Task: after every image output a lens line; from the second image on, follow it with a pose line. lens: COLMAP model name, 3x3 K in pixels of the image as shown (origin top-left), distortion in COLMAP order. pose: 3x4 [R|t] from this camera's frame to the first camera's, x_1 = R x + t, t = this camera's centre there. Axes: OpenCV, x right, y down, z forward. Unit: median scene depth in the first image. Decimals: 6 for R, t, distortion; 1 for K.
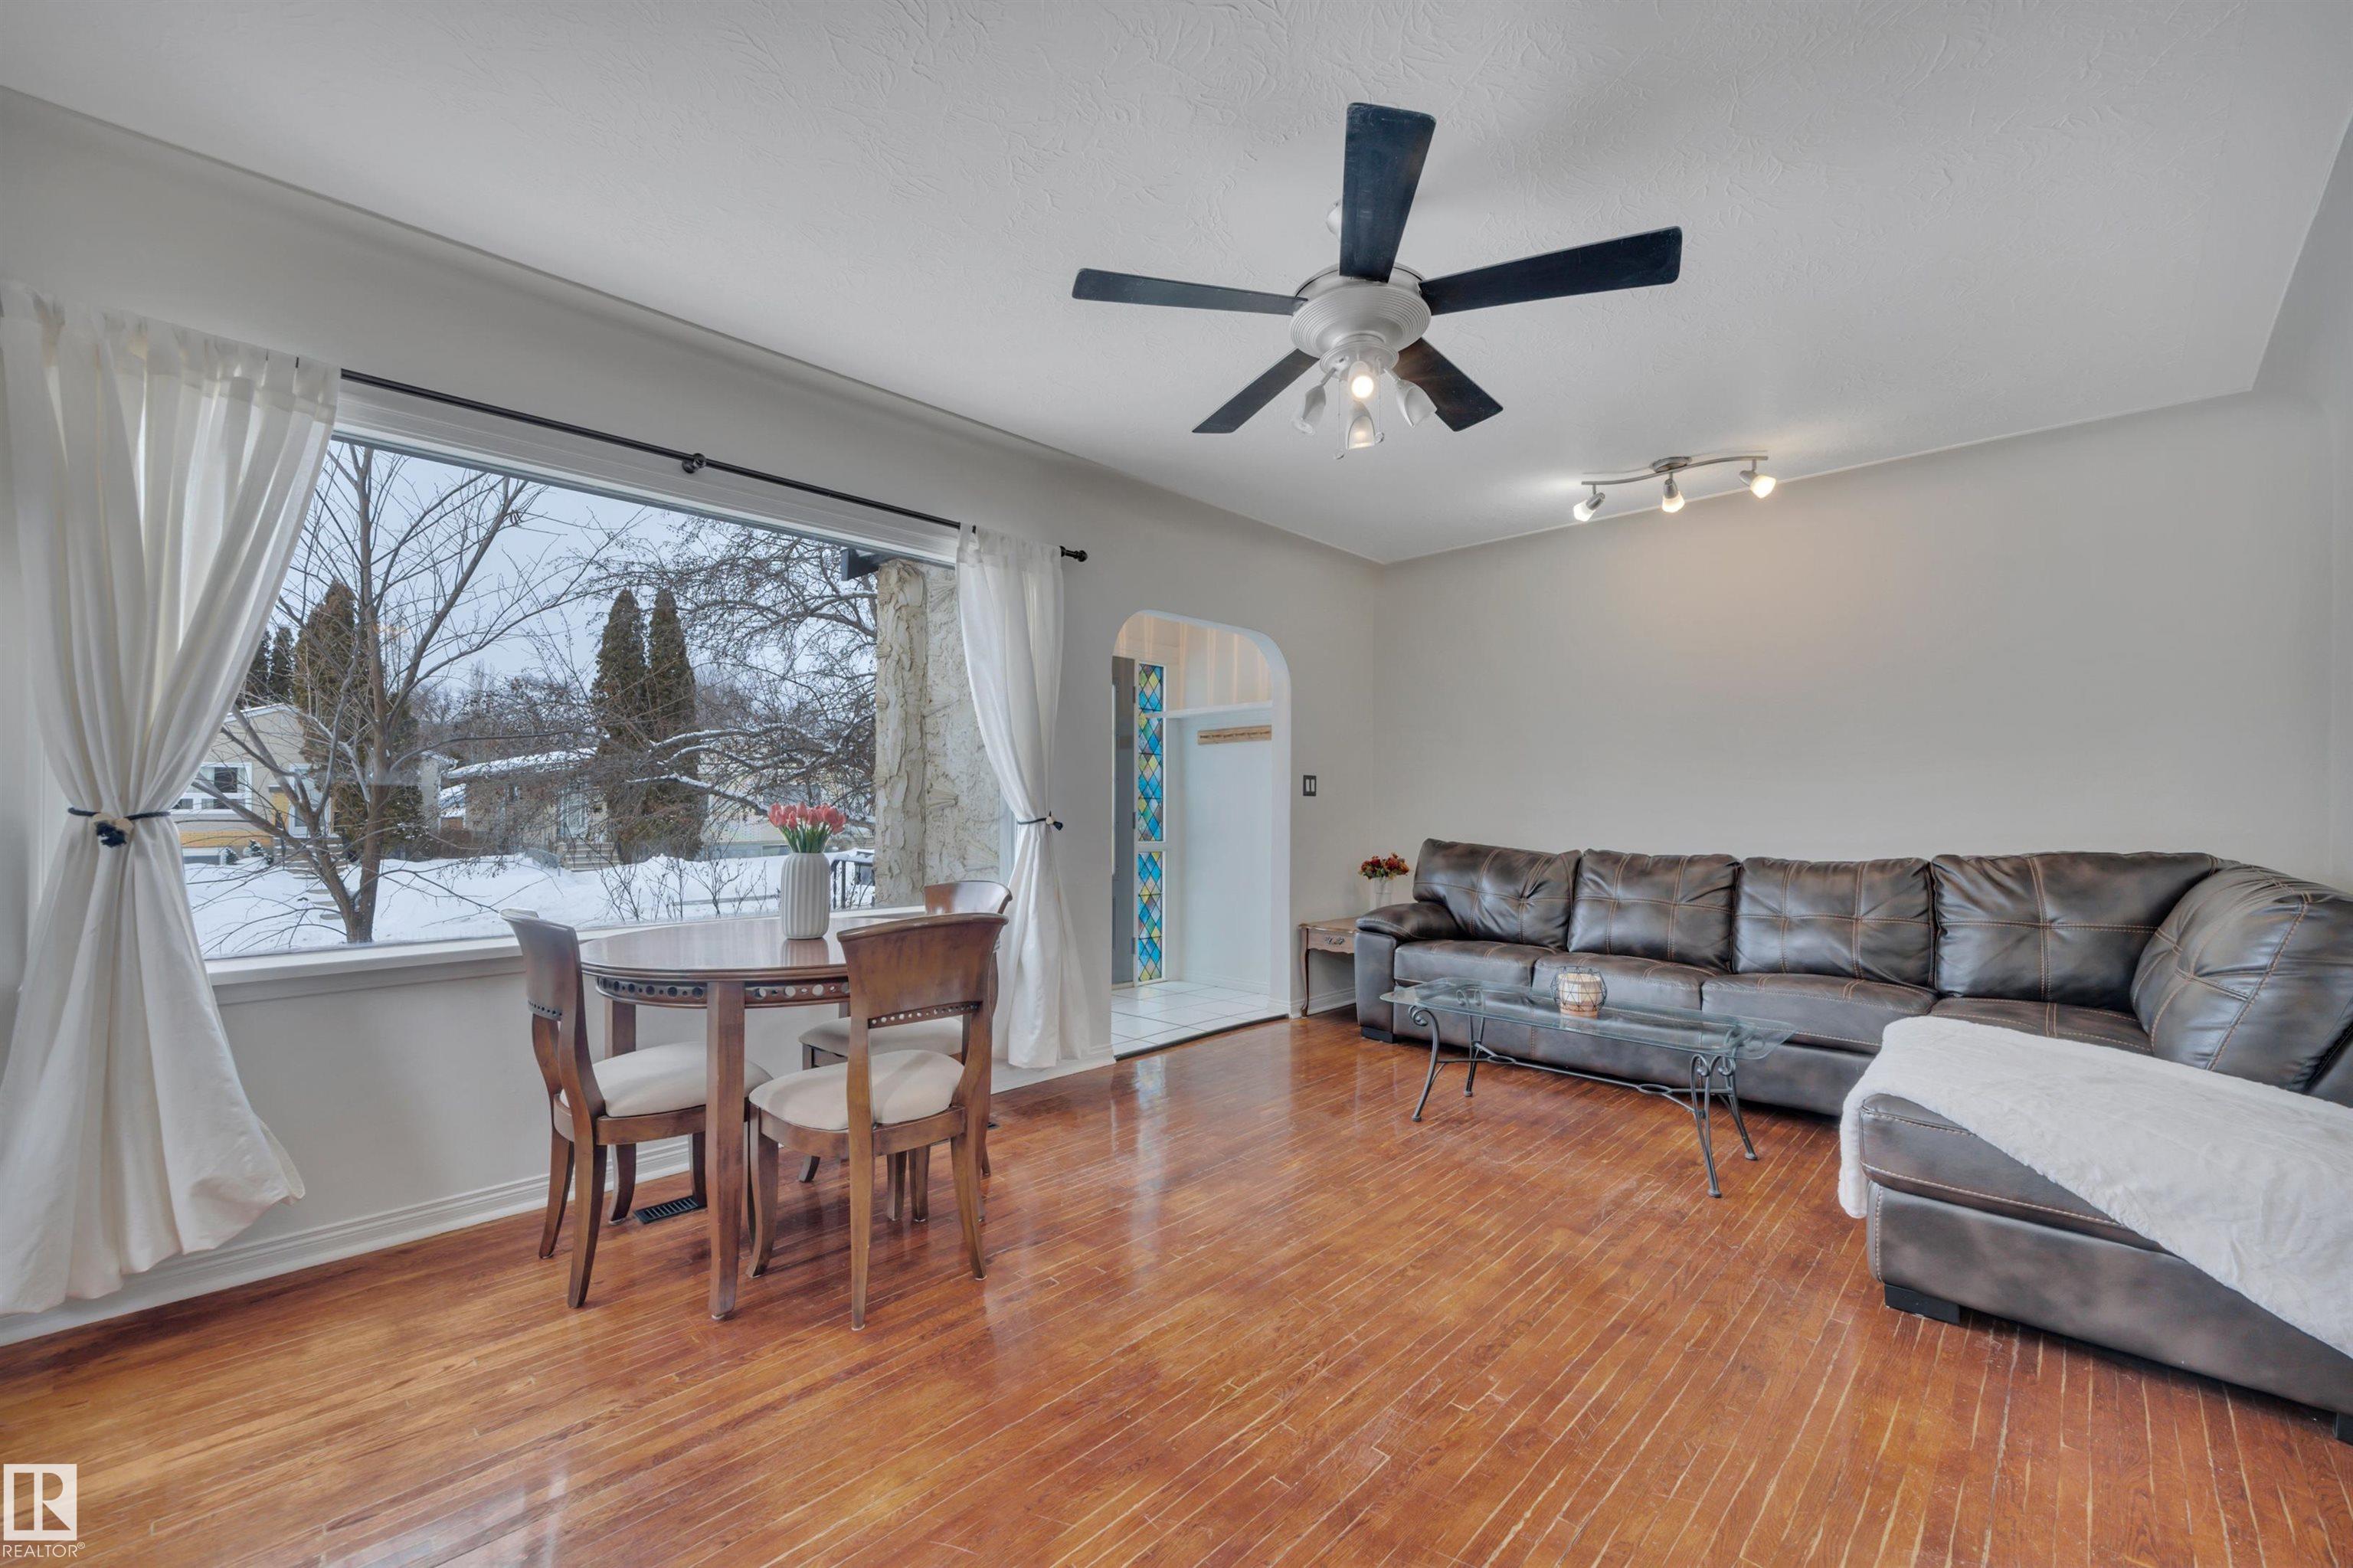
lens RADIAL K [[969.4, 0, 1176.5], [0, 969.4, 784.0], [0, 0, 1]] dist [0.001034, -0.000062]
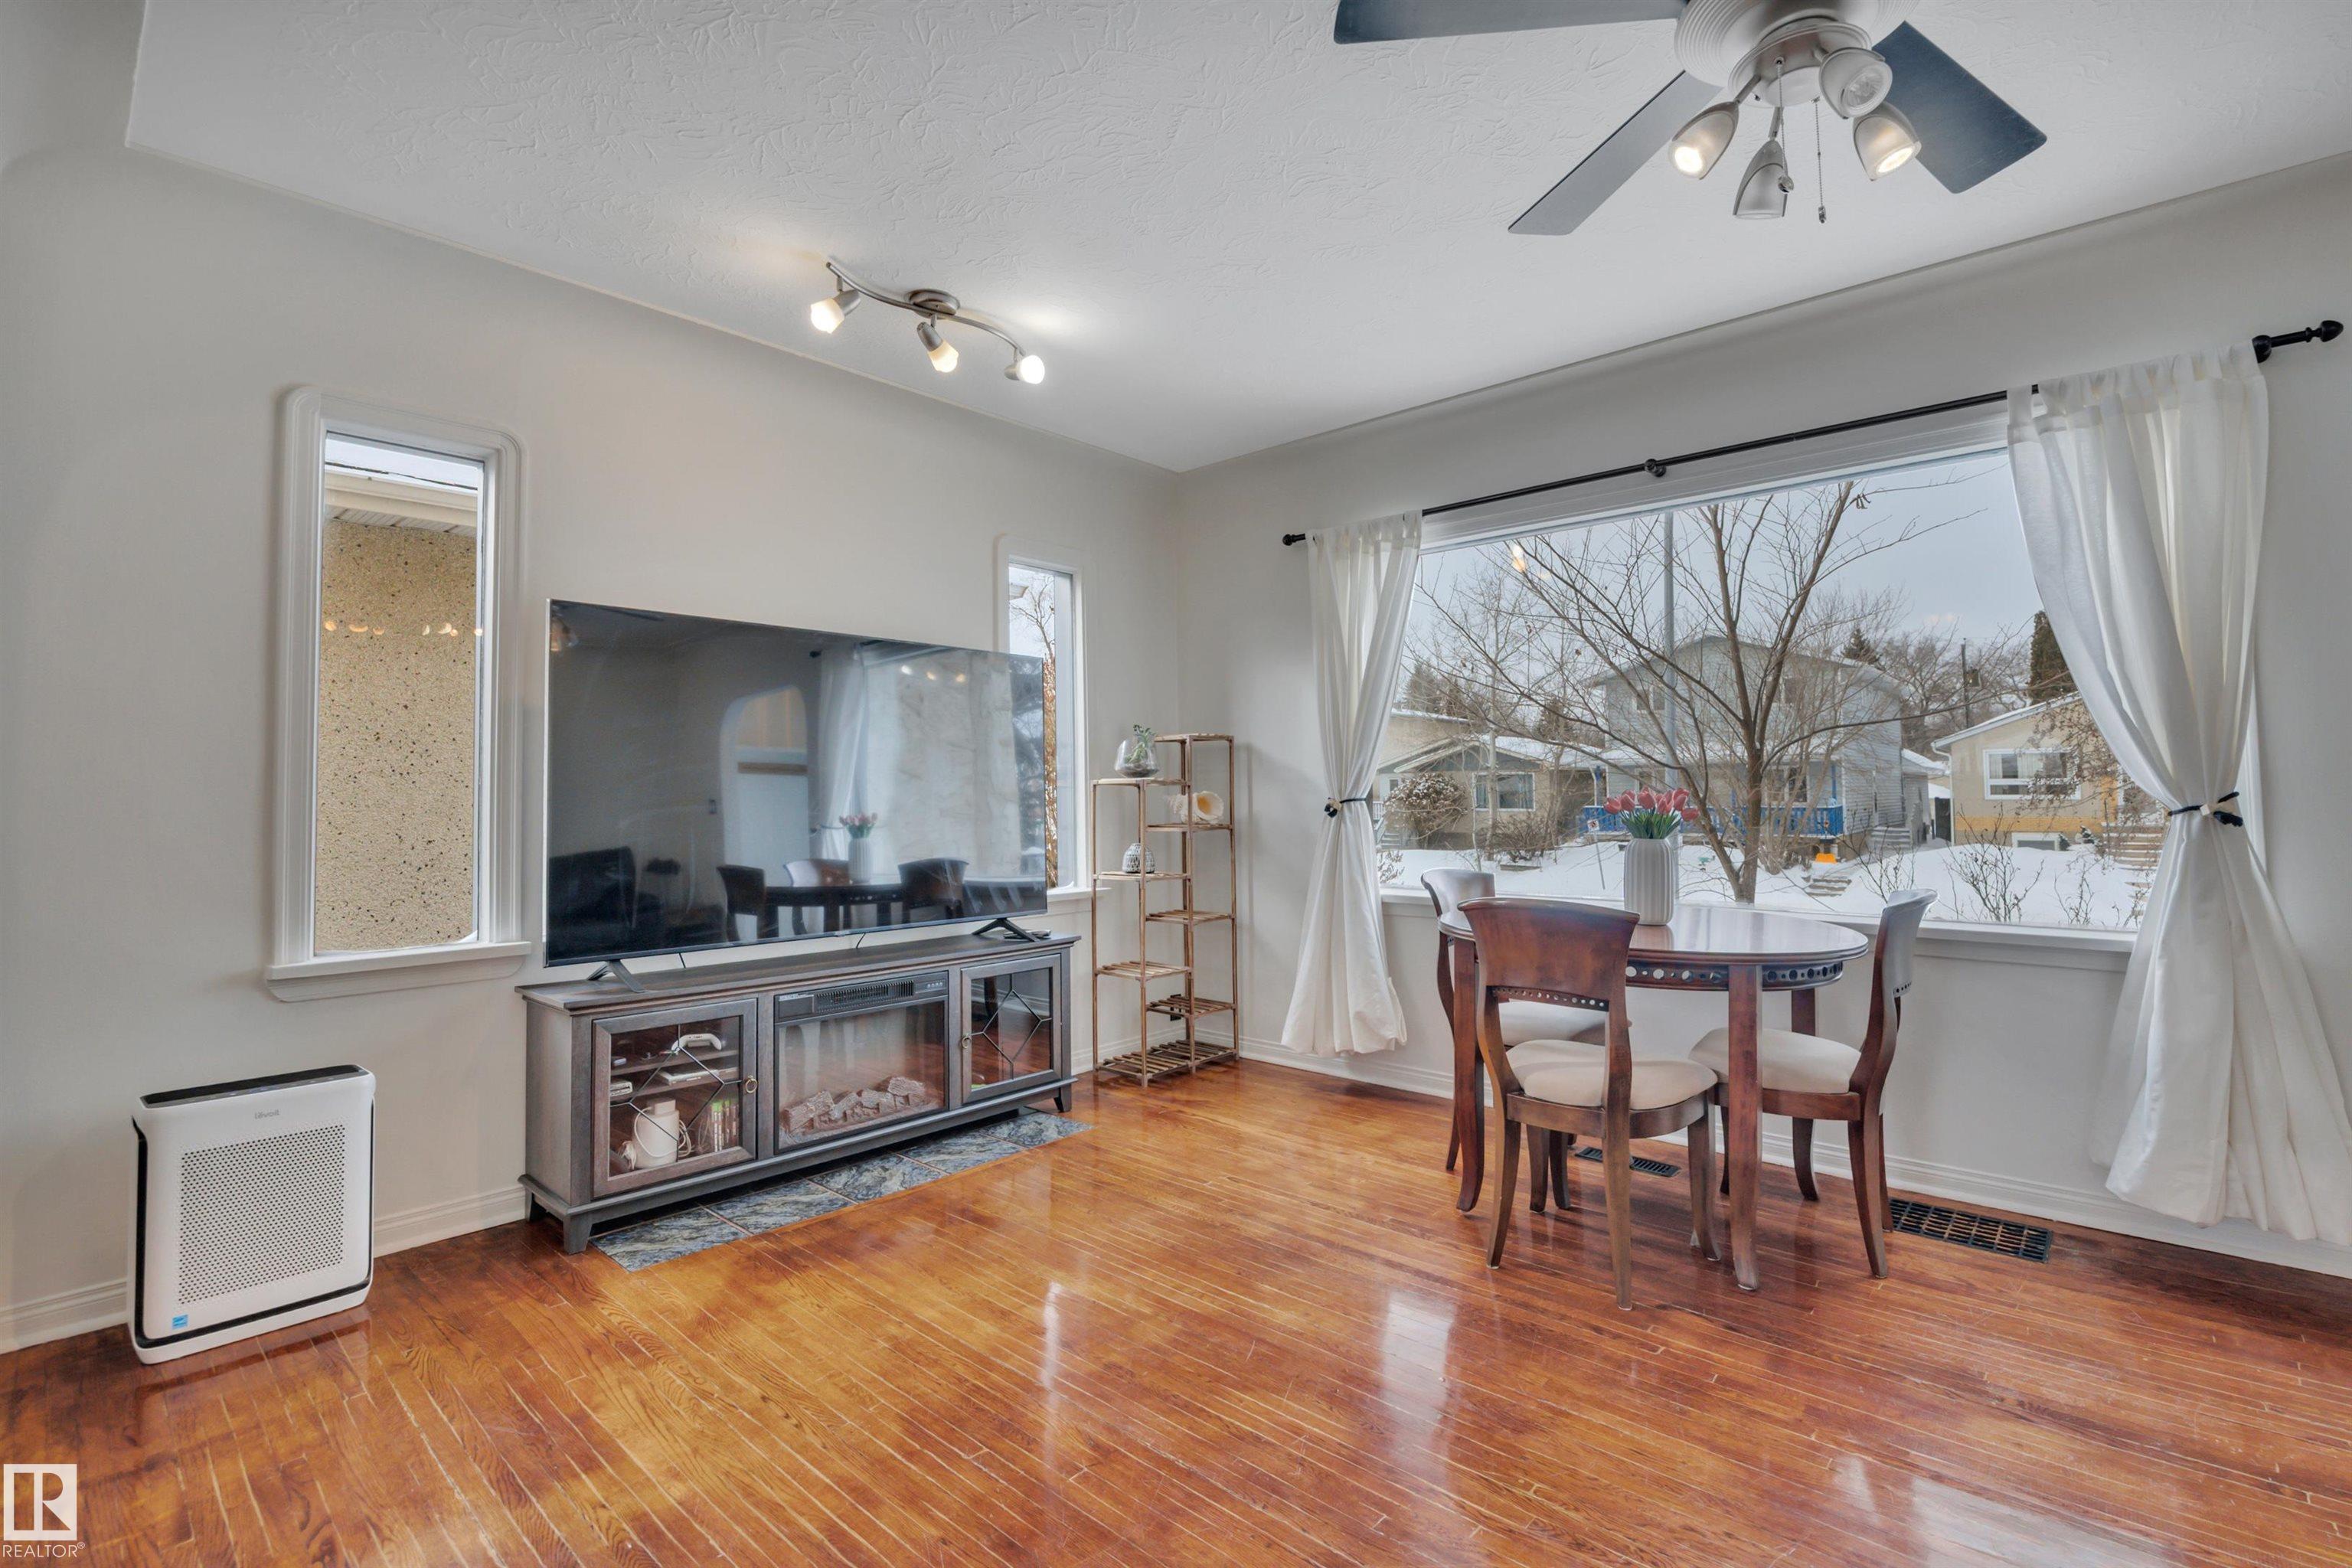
lens RADIAL K [[1084.1, 0, 1185.3], [0, 1084.1, 740.8], [0, 0, 1]] dist [-0.001525, -0.000208]
pose [[0.028096, -0.053353, -0.998180, 0.541712], [0.030426, 0.998158, -0.052495, 0.010323], [0.999142, -0.028896, 0.029667, 0.370641]]
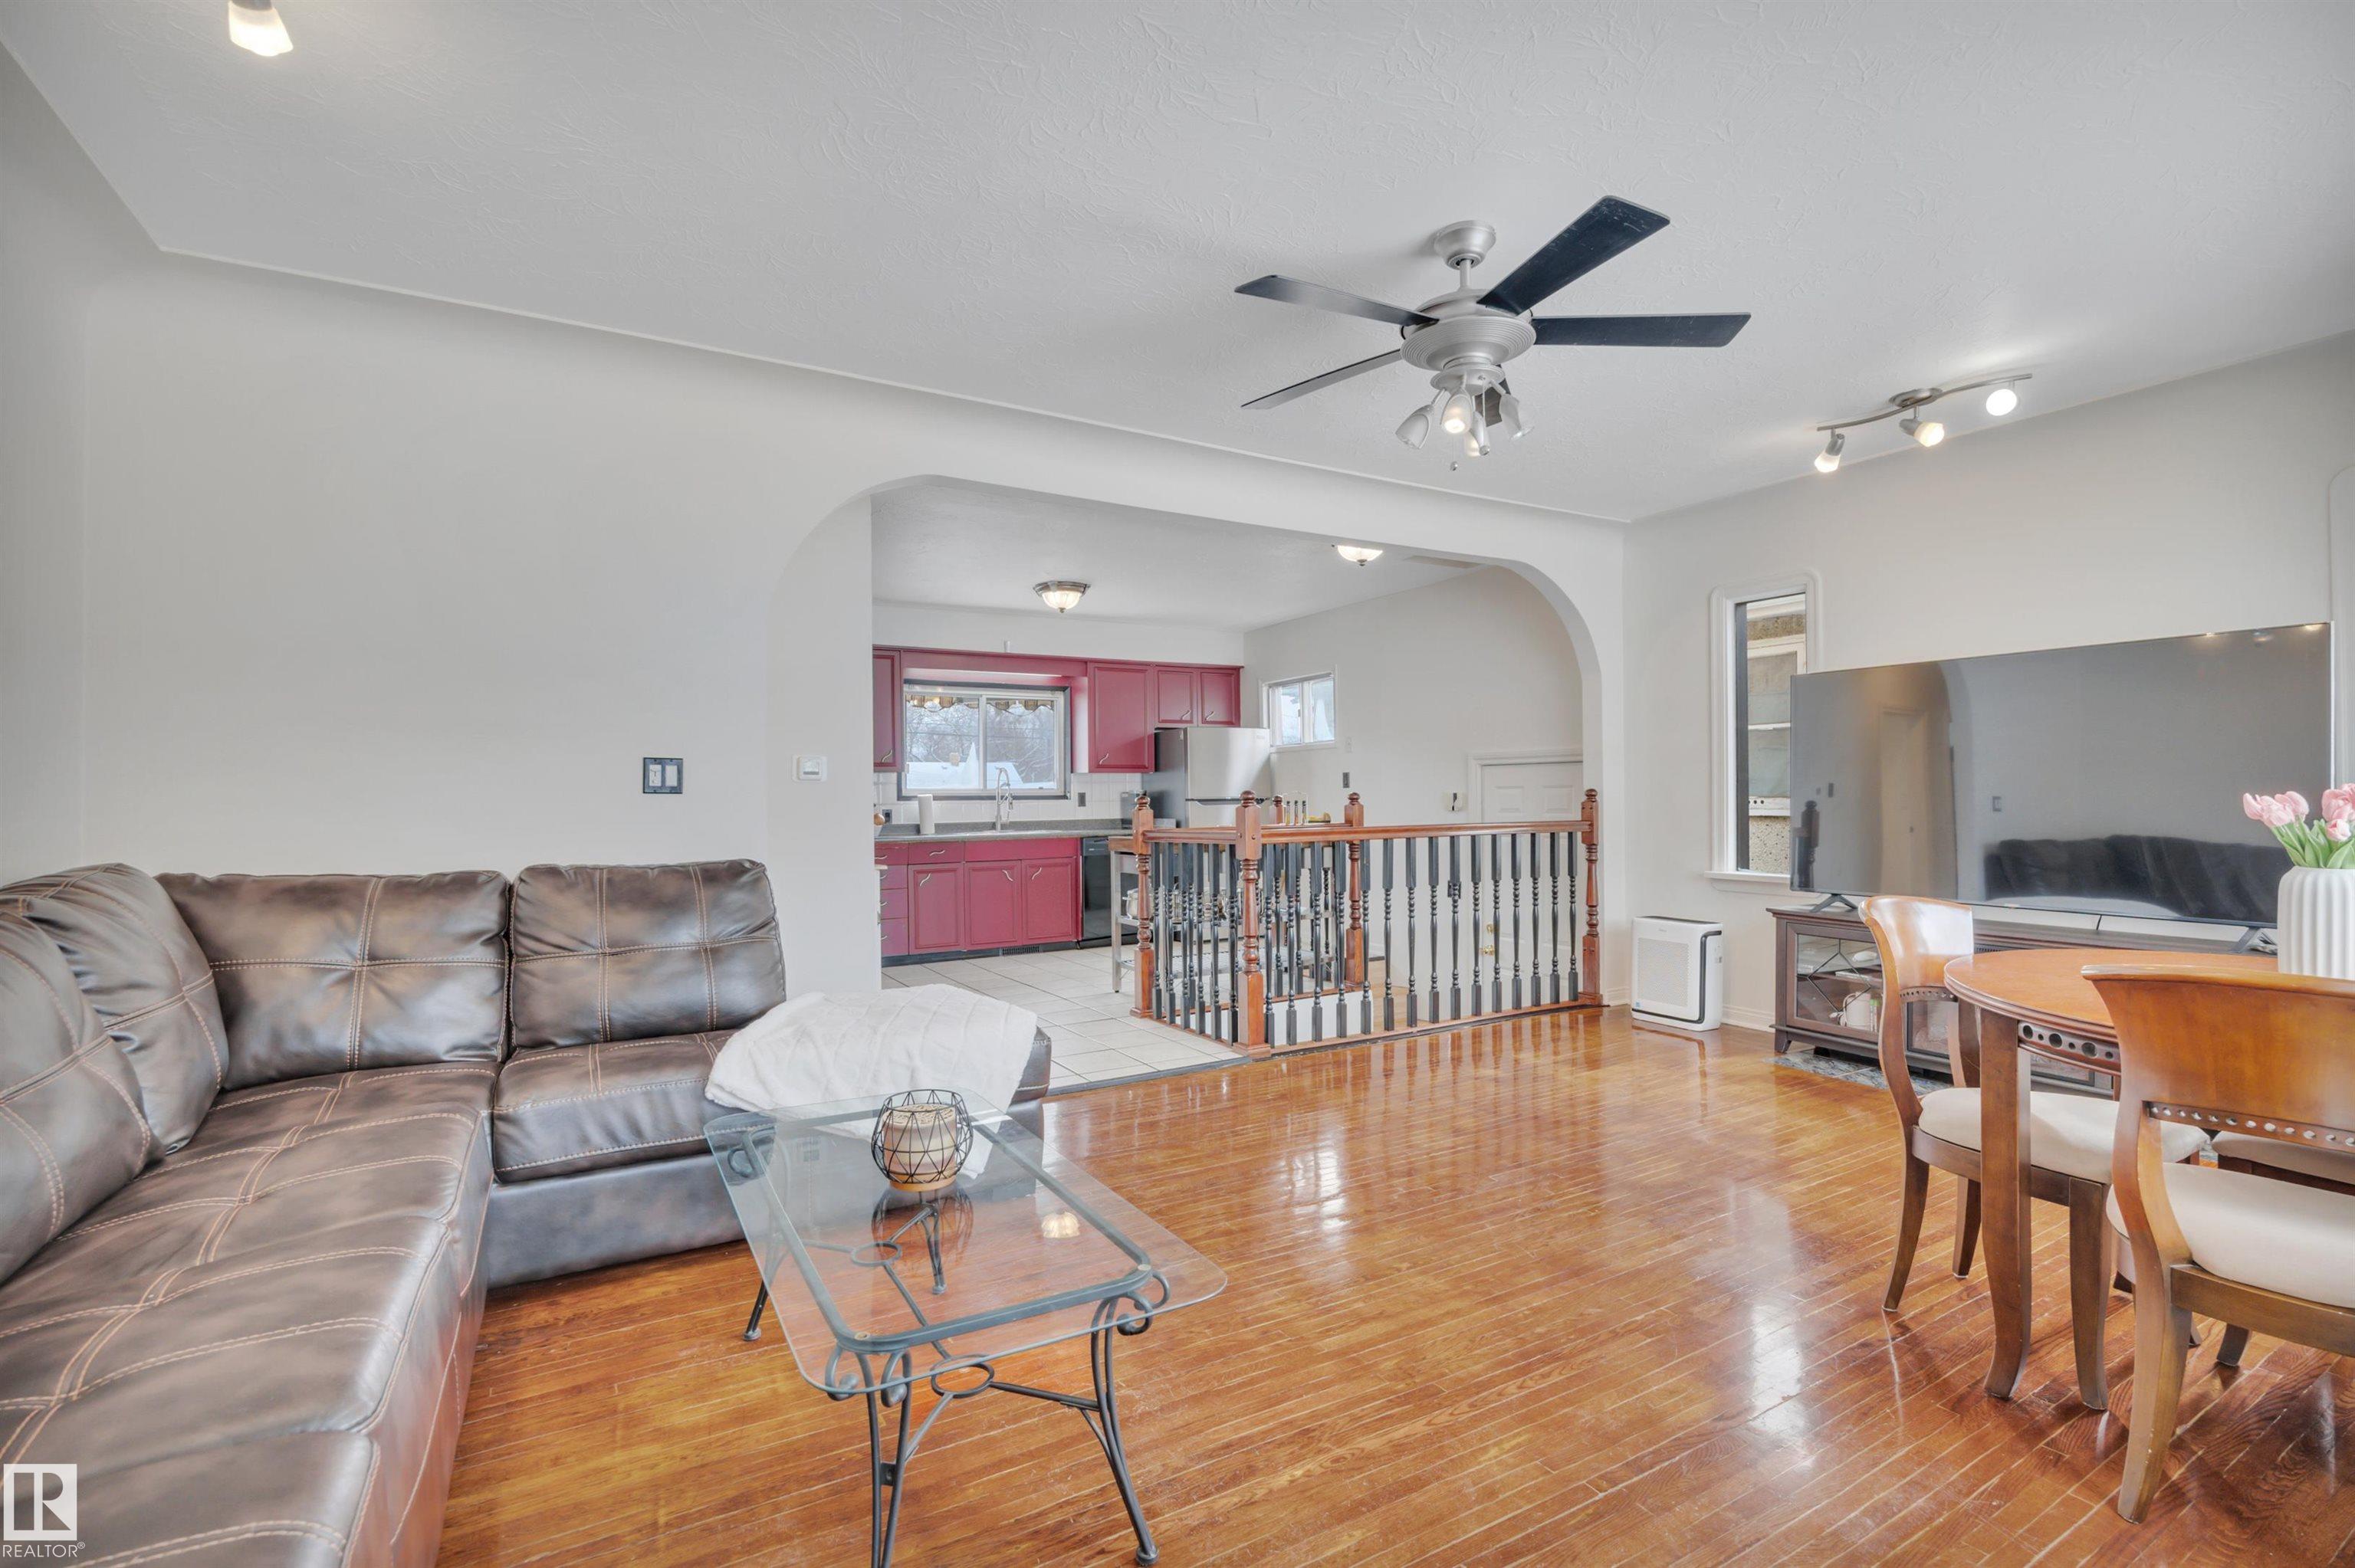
lens RADIAL K [[1034.2, 0, 1177.5], [0, 1034.2, 801.4], [0, 0, 1]] dist [0.001412, 0.000296]
pose [[-0.964321, 0.000444, 0.264736, 0.126409], [-0.003885, 0.999867, -0.015828, 0.031850], [-0.264707, -0.016292, -0.964191, 1.383988]]
